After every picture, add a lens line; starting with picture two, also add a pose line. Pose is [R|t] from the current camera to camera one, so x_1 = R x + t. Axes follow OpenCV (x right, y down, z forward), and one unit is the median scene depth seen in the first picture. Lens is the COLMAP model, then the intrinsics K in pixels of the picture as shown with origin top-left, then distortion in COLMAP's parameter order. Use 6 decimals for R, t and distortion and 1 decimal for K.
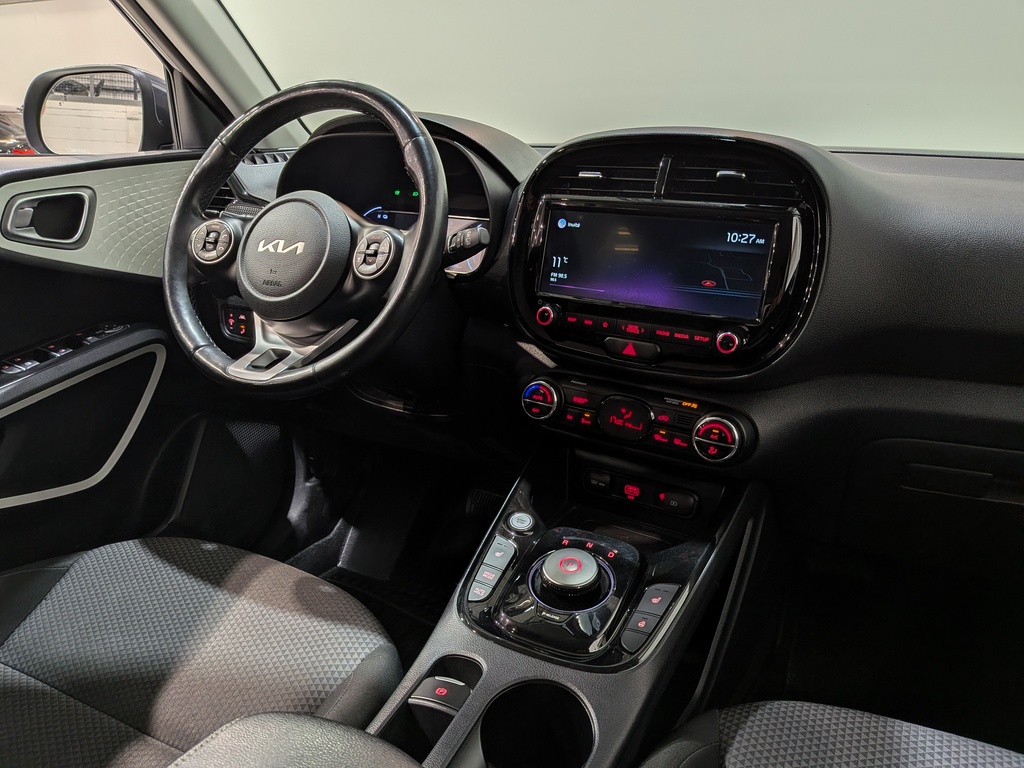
lens RADIAL K [[747.5, 0, 496.6], [0, 747.5, 399.6], [0, 0, 1]] dist [0.068019, -0.117525]
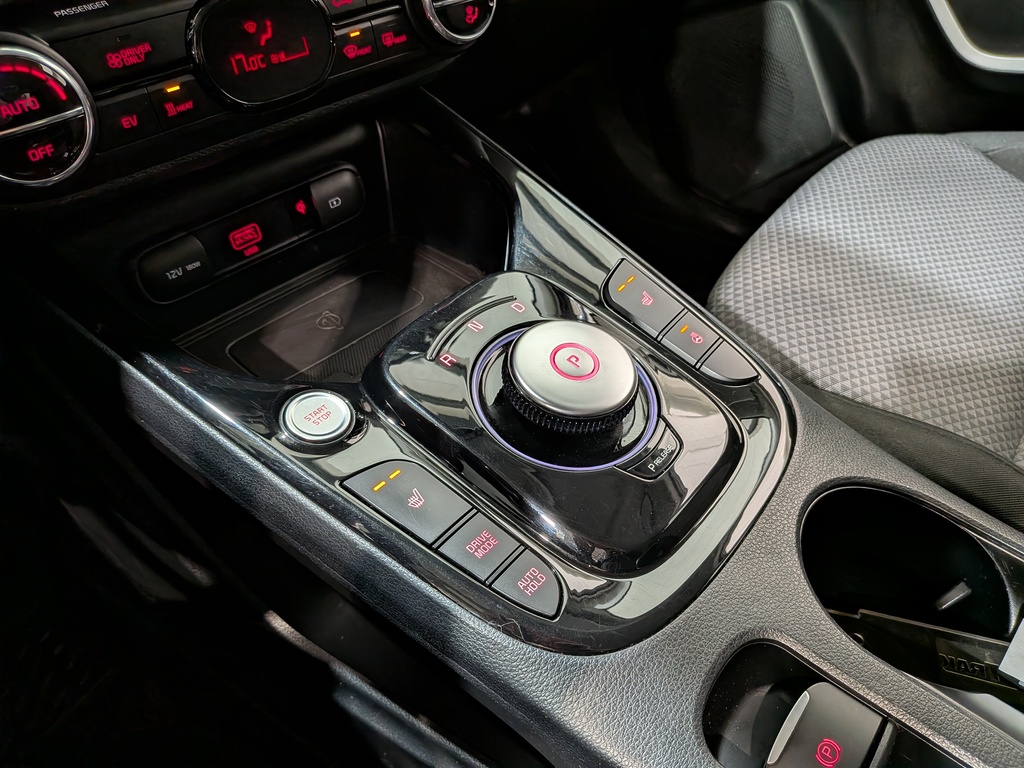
lens RADIAL K [[747.5, 0, 529.0], [0, 747.5, 383.5], [0, 0, 1]] dist [0.068019, -0.117525]
pose [[0.197301, -0.671071, 0.714657, -0.199464], [0.334898, 0.731269, 0.594212, -0.033209], [-0.921366, 0.122099, 0.369021, 0.765494]]
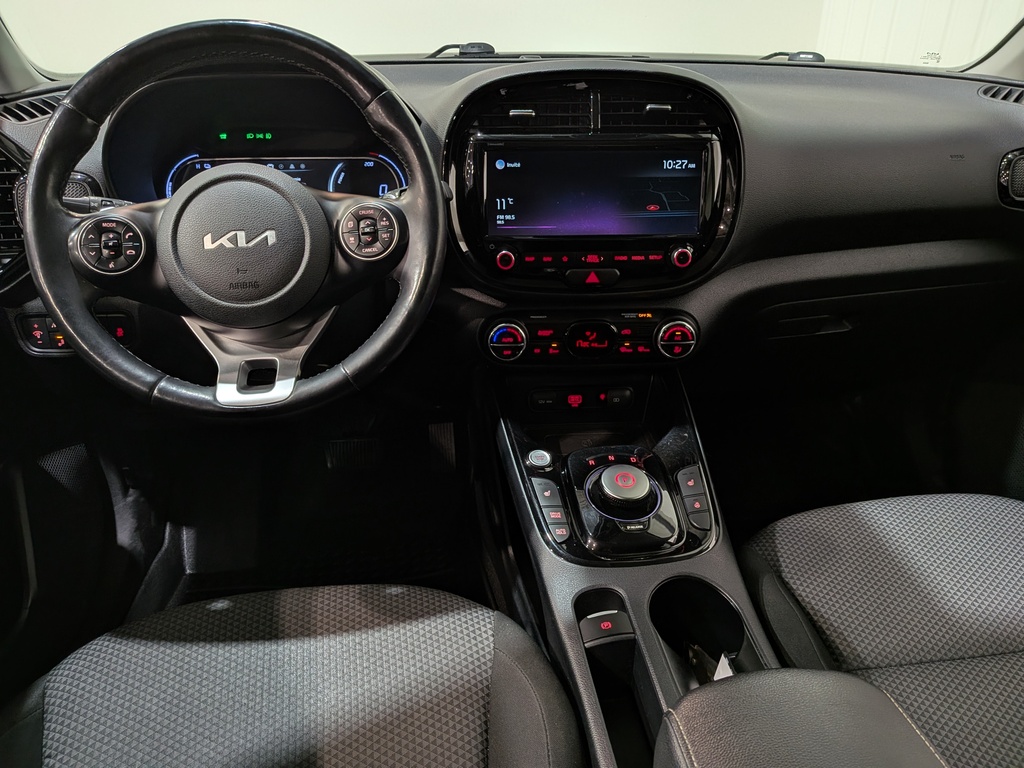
lens RADIAL K [[747.5, 0, 521.5], [0, 747.5, 393.2], [0, 0, 1]] dist [0.068019, -0.117525]
pose [[0.813823, -0.280820, 0.508757, -0.502461], [0.197299, 0.957006, 0.212635, -0.156633], [-0.546595, -0.072669, 0.834238, 0.133242]]
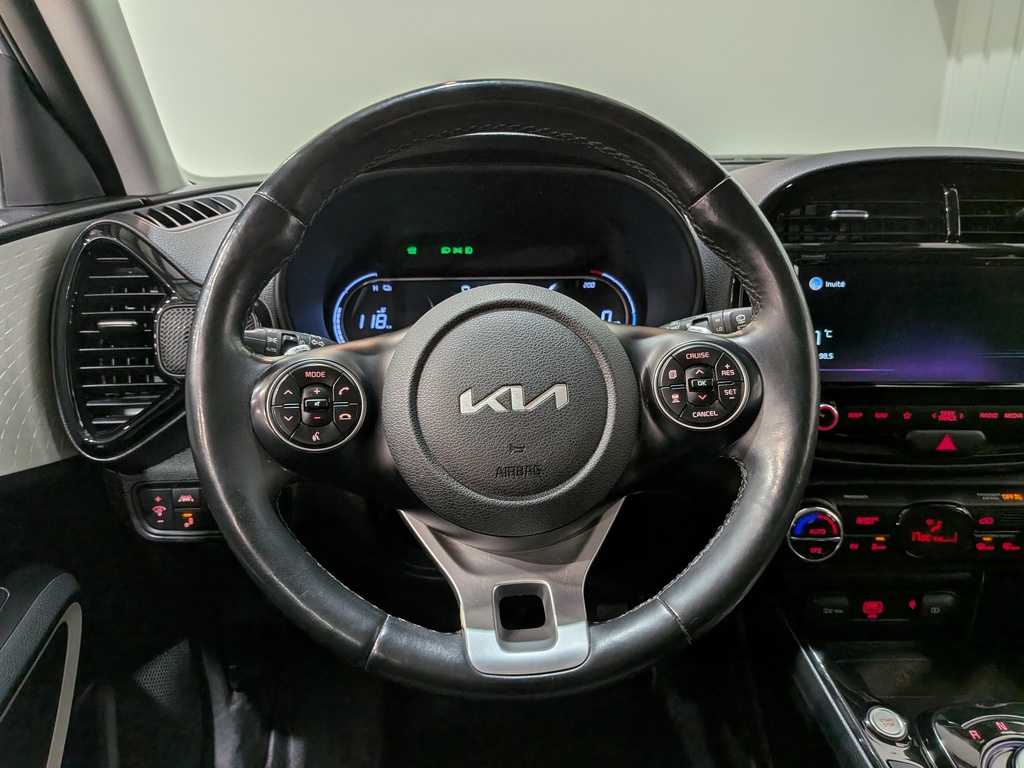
lens RADIAL K [[747.5, 0, 507.6], [0, 747.5, 386.4], [0, 0, 1]] dist [0.068019, -0.117525]
pose [[0.853868, -0.186092, 0.486086, -0.541494], [0.190427, 0.980845, 0.040996, -0.233378], [-0.484404, 0.057558, 0.872949, 0.548252]]
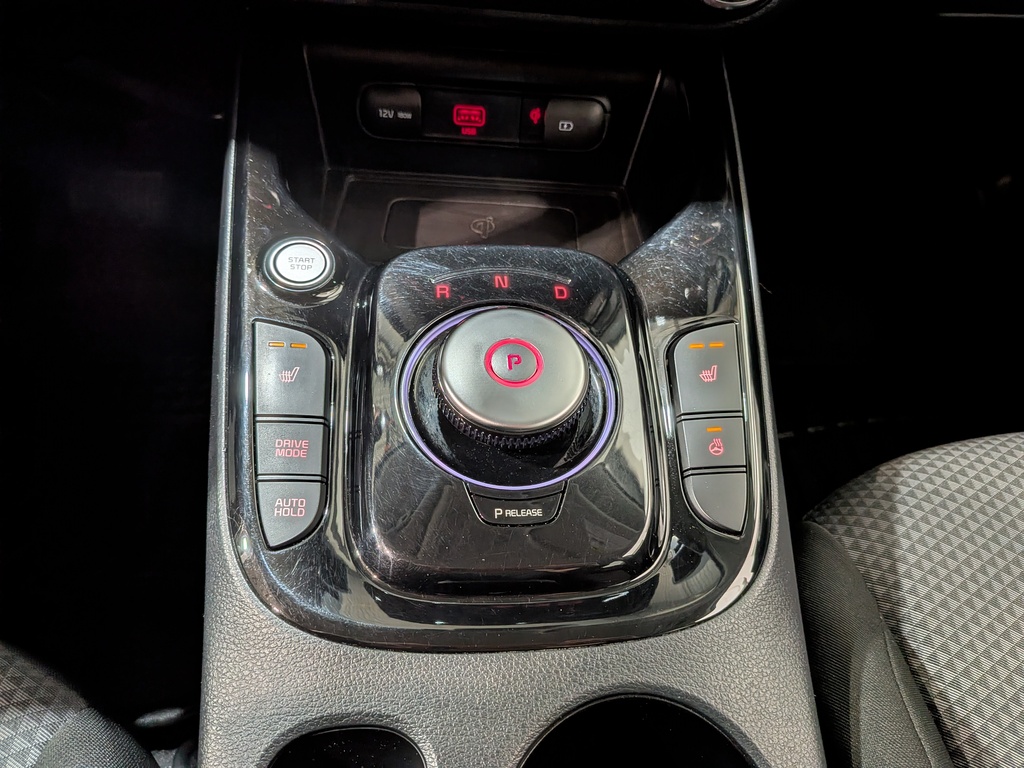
lens RADIAL K [[747.5, 0, 522.6], [0, 747.5, 394.1], [0, 0, 1]] dist [0.068019, -0.117525]
pose [[0.847850, -0.350748, 0.397652, -0.046280], [0.115516, 0.854123, 0.507080, 0.039157], [-0.517501, -0.383993, 0.764685, 0.623542]]
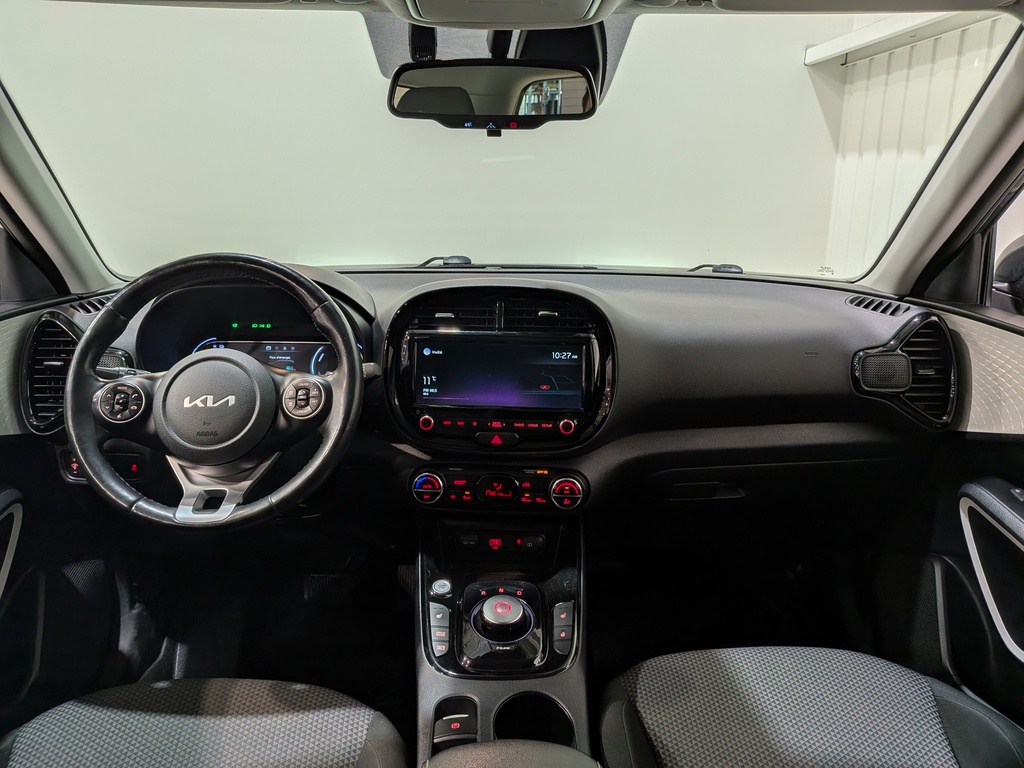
lens RADIAL K [[747.5, 0, 507.9], [0, 747.5, 386.4], [0, 0, 1]] dist [0.068019, -0.117525]
pose [[0.878188, -0.130031, 0.460302, -0.412605], [0.163362, 0.986010, -0.033132, -0.112827], [-0.449554, 0.104292, 0.887144, -0.223436]]
